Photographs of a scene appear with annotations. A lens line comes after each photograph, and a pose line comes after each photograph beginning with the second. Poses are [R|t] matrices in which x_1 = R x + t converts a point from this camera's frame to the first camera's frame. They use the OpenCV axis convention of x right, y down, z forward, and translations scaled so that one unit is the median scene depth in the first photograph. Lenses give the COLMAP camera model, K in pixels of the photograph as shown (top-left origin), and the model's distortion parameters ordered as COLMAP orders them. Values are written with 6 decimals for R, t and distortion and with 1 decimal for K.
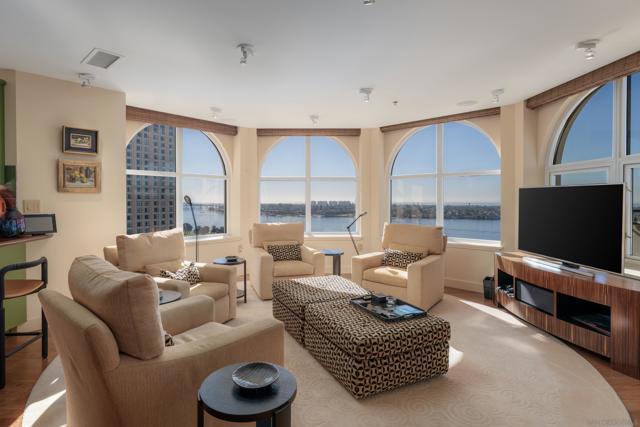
lens RADIAL K [[331.1, 0, 298.9], [0, 331.1, 201.2], [0, 0, 1]] dist [-0.000440, -0.000795]
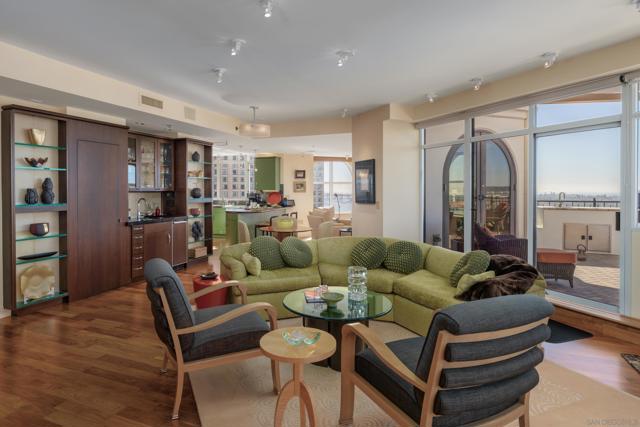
lens RADIAL K [[370.7, 0, 295.8], [0, 370.7, 189.3], [0, 0, 1]] dist [0.008447, 0.000894]
pose [[0.916760, -0.001746, -0.399434, 0.506026], [0.000206, 0.999992, -0.003898, -0.034630], [0.399438, 0.003491, 0.916754, -1.691080]]
